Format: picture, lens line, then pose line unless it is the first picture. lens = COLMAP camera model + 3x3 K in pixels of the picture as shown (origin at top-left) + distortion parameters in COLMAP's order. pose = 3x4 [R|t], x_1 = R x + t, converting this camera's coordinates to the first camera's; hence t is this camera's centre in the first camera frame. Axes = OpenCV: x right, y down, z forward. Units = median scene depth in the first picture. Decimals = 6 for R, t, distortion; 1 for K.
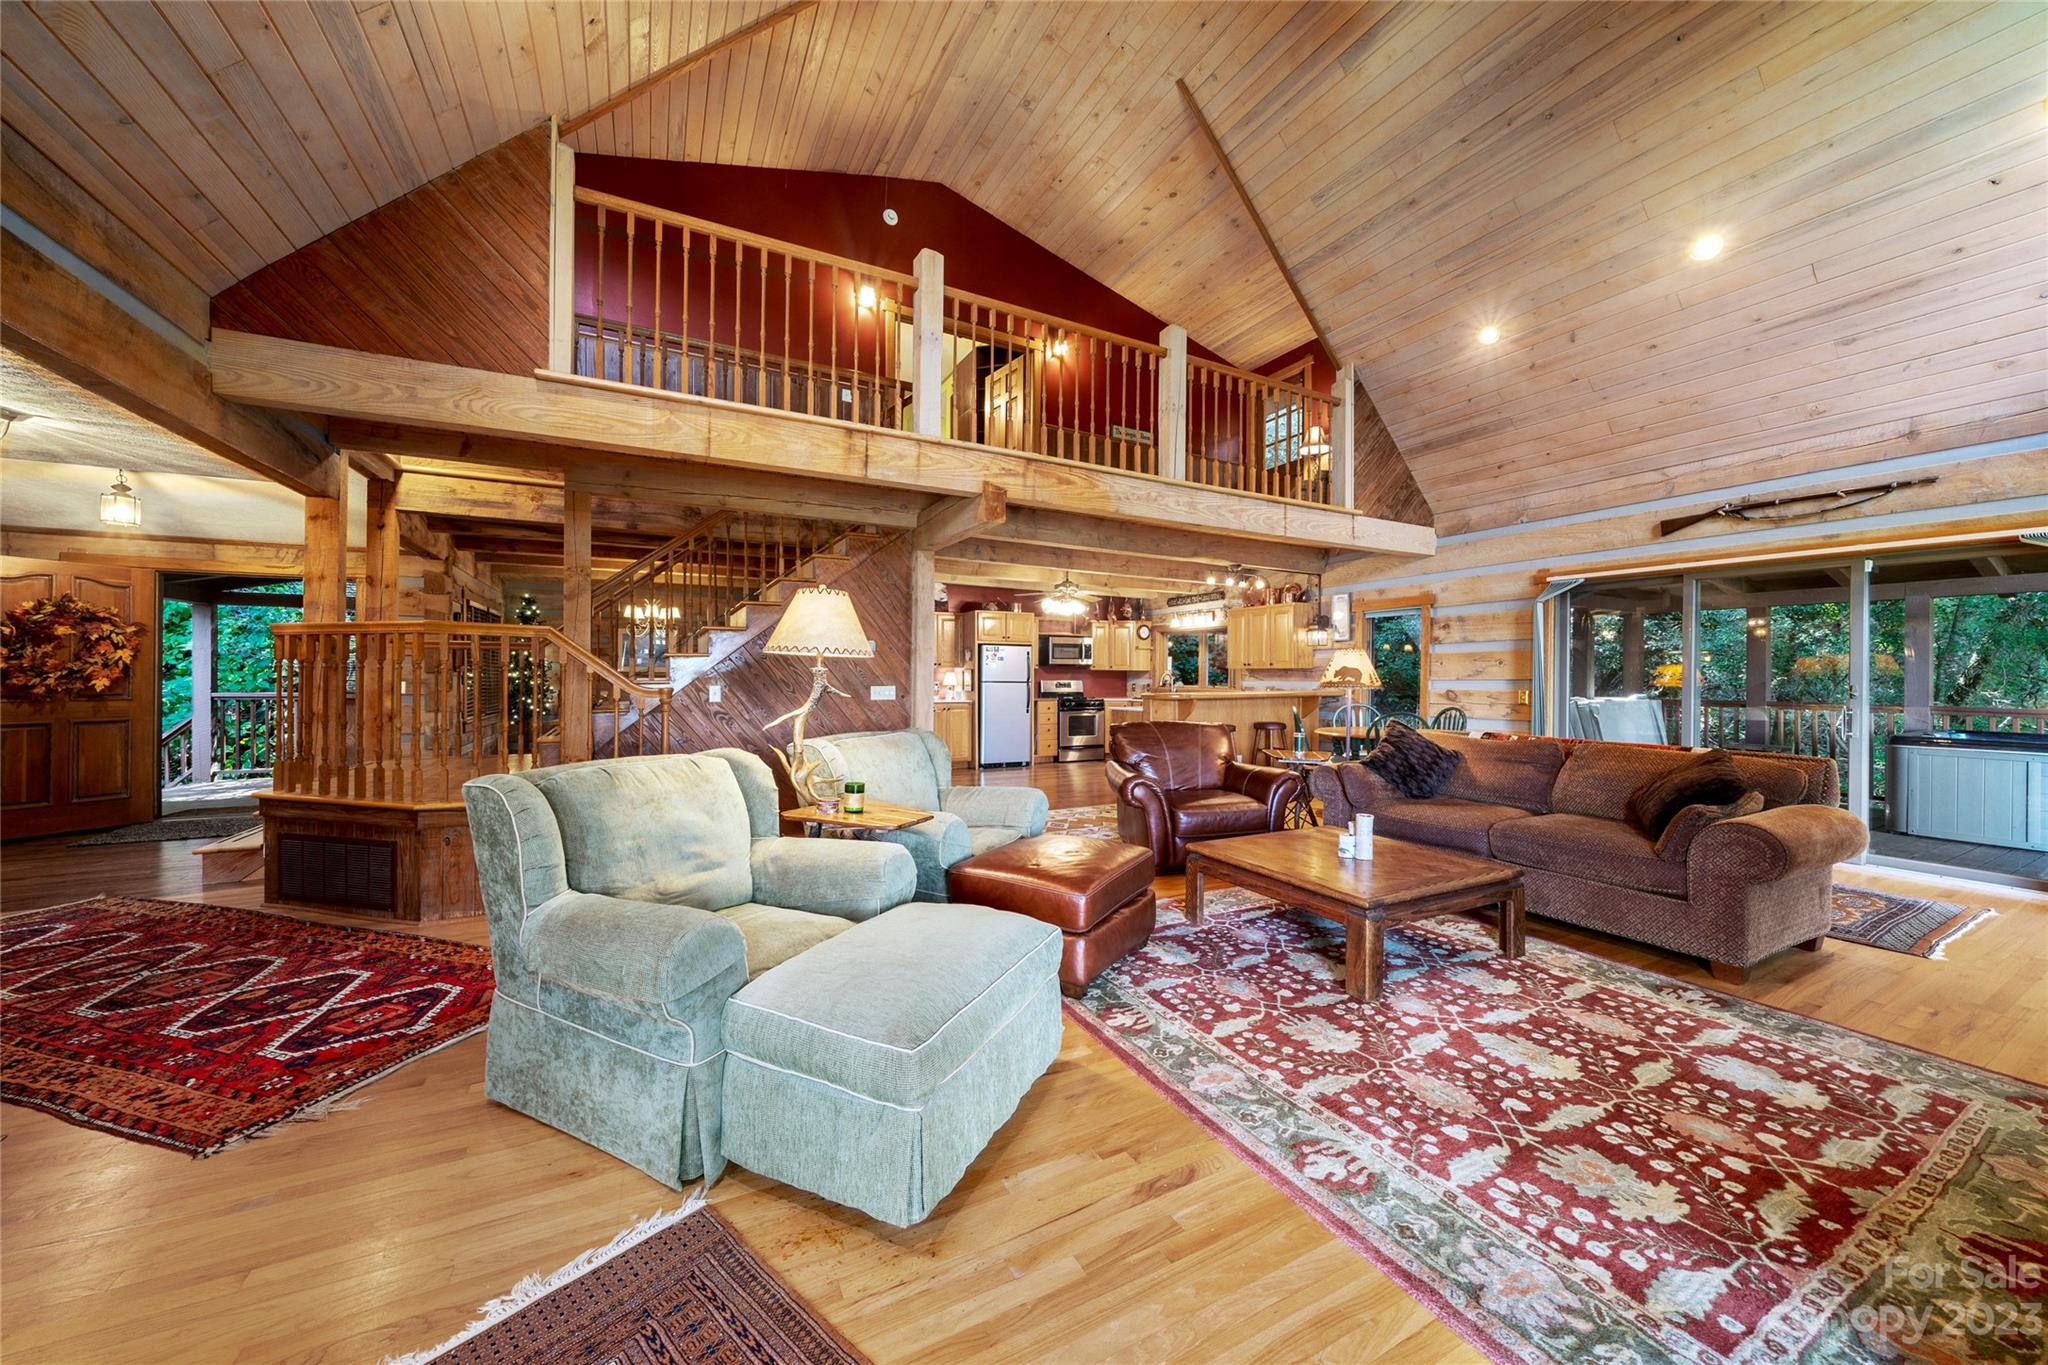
lens RADIAL K [[712.1, 0, 1027.1], [0, 712.1, 674.4], [0, 0, 1]] dist [-0.005498, 0.000396]
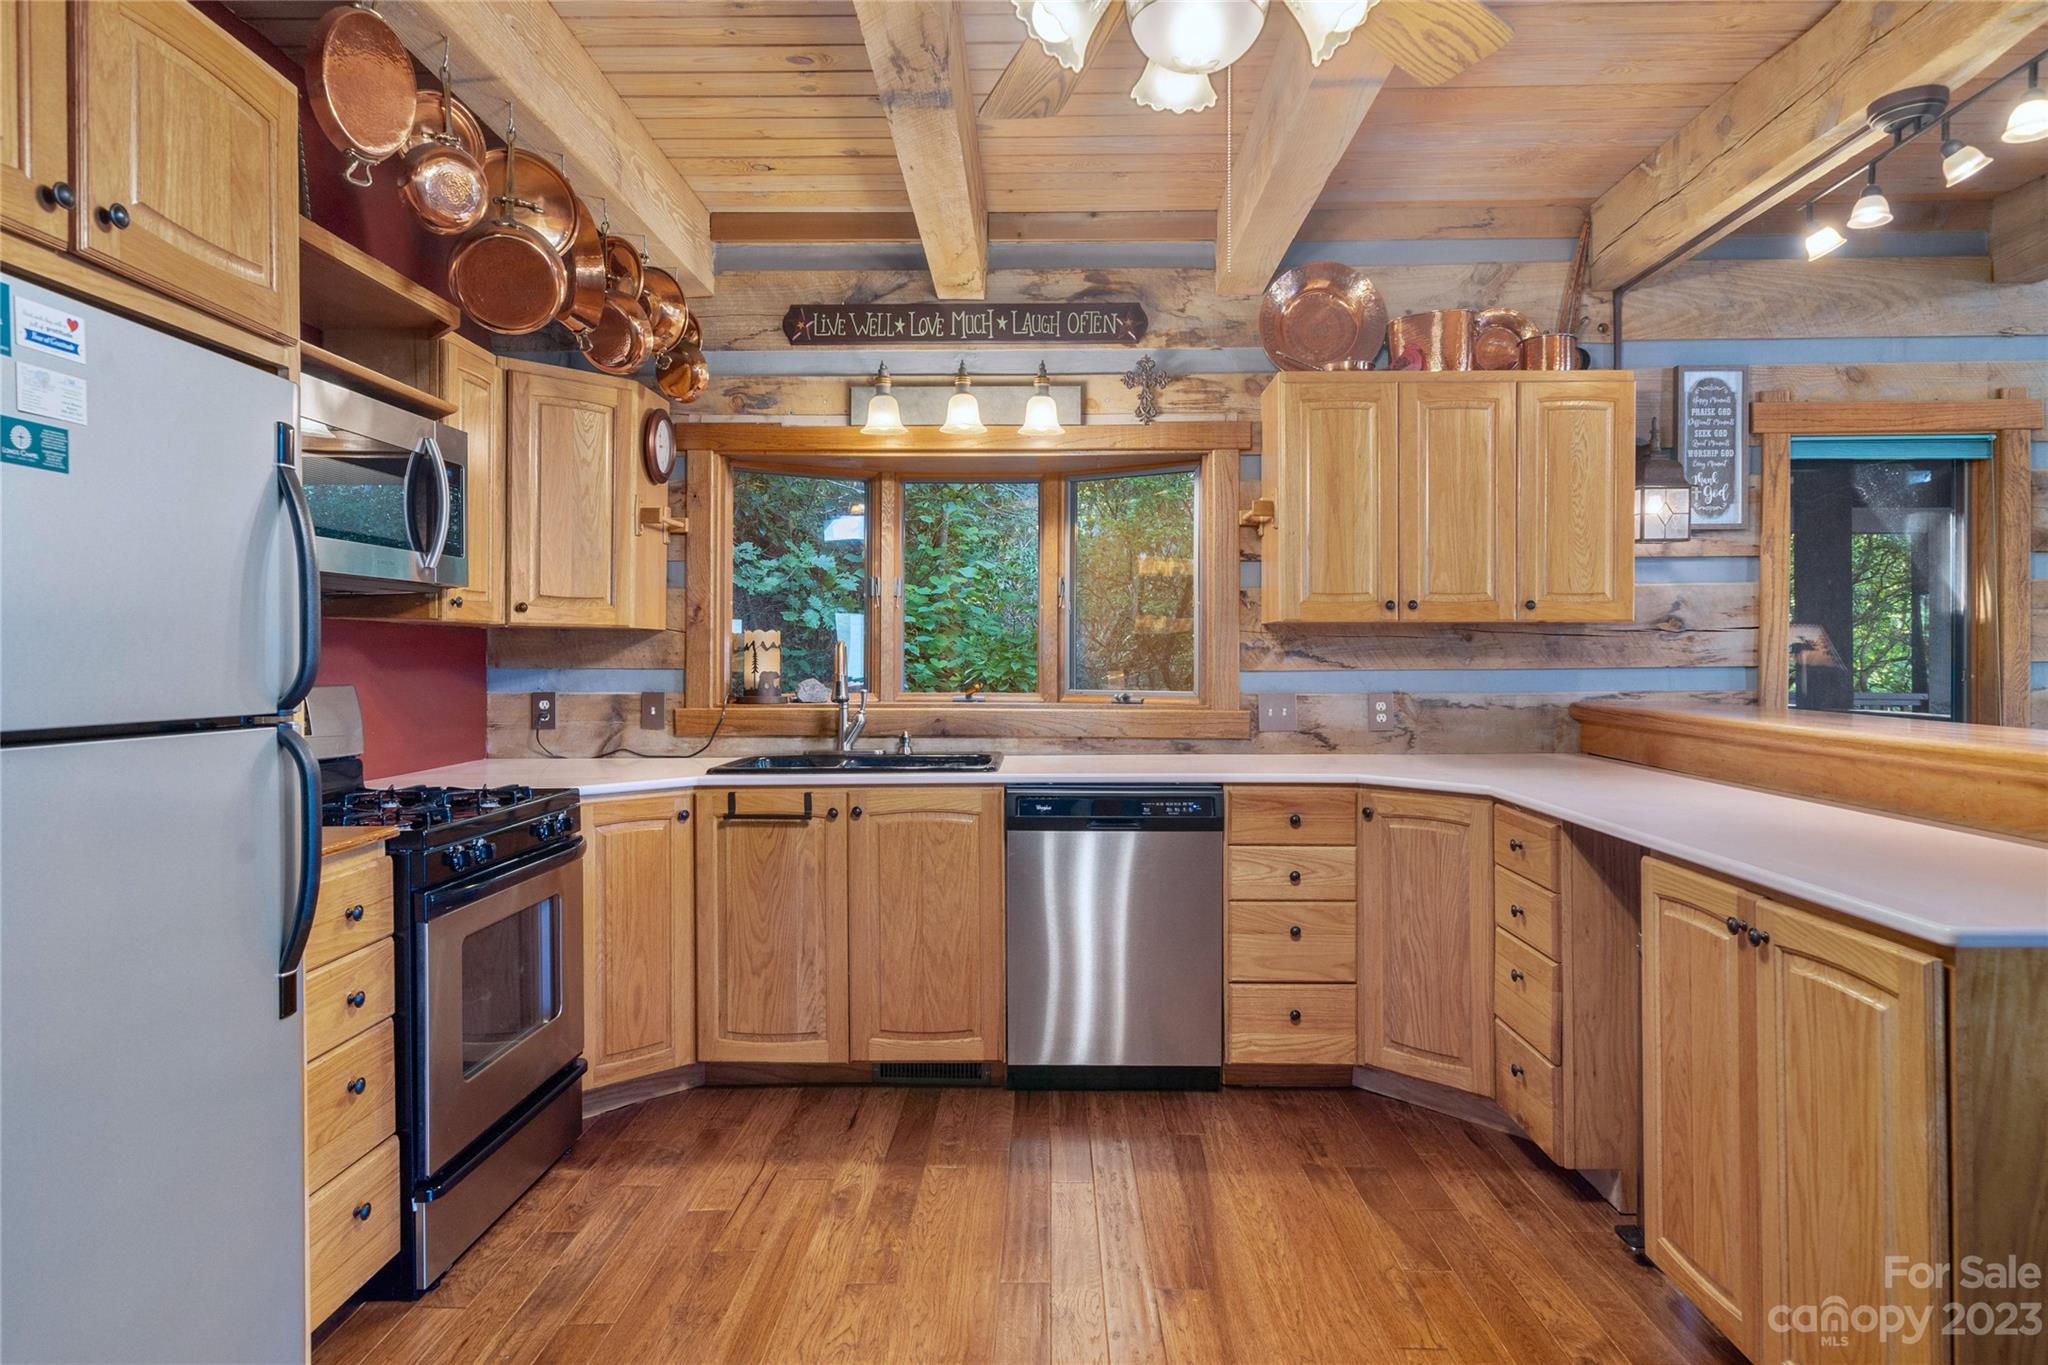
lens RADIAL K [[1157.9, 0, 1016.9], [0, 1157.9, 671.7], [0, 0, 1]] dist [-0.004740, 0.005165]
pose [[0.492774, -0.017110, 0.869989, -0.268205], [0.002270, 0.999829, 0.018378, 0.002754], [-0.870154, -0.007081, 0.492728, 2.455875]]
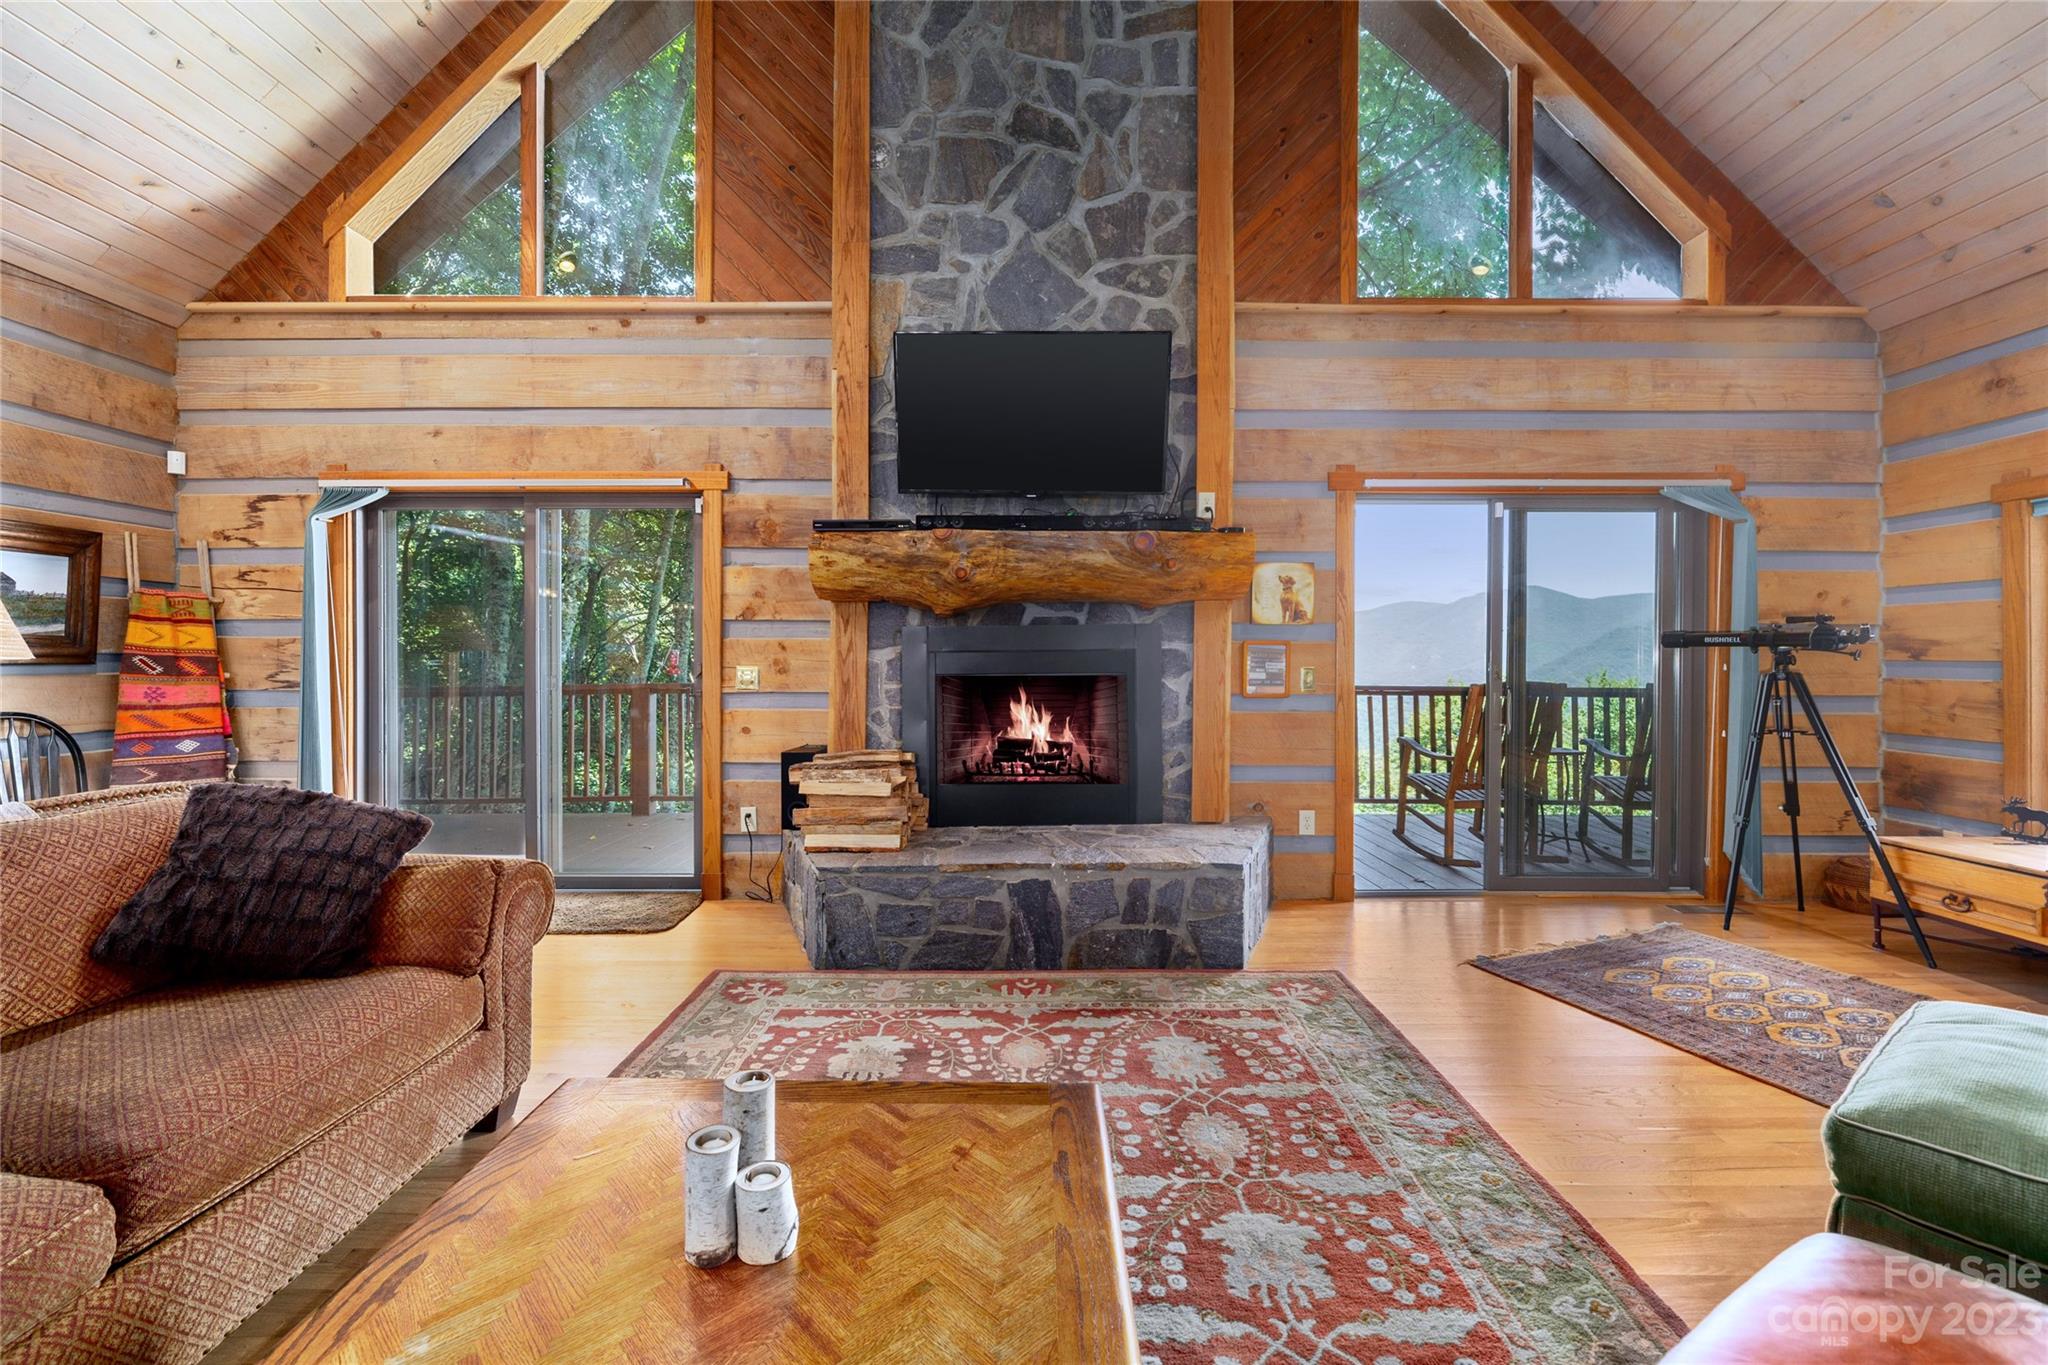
lens RADIAL K [[862.7, 0, 1021.8], [0, 862.7, 648.1], [0, 0, 1]] dist [-0.001370, 0.000134]
pose [[-0.880659, -0.002423, 0.473744, 0.195409], [-0.005632, 0.999970, -0.005356, 0.009959], [-0.473717, -0.007385, -0.880646, 1.314253]]
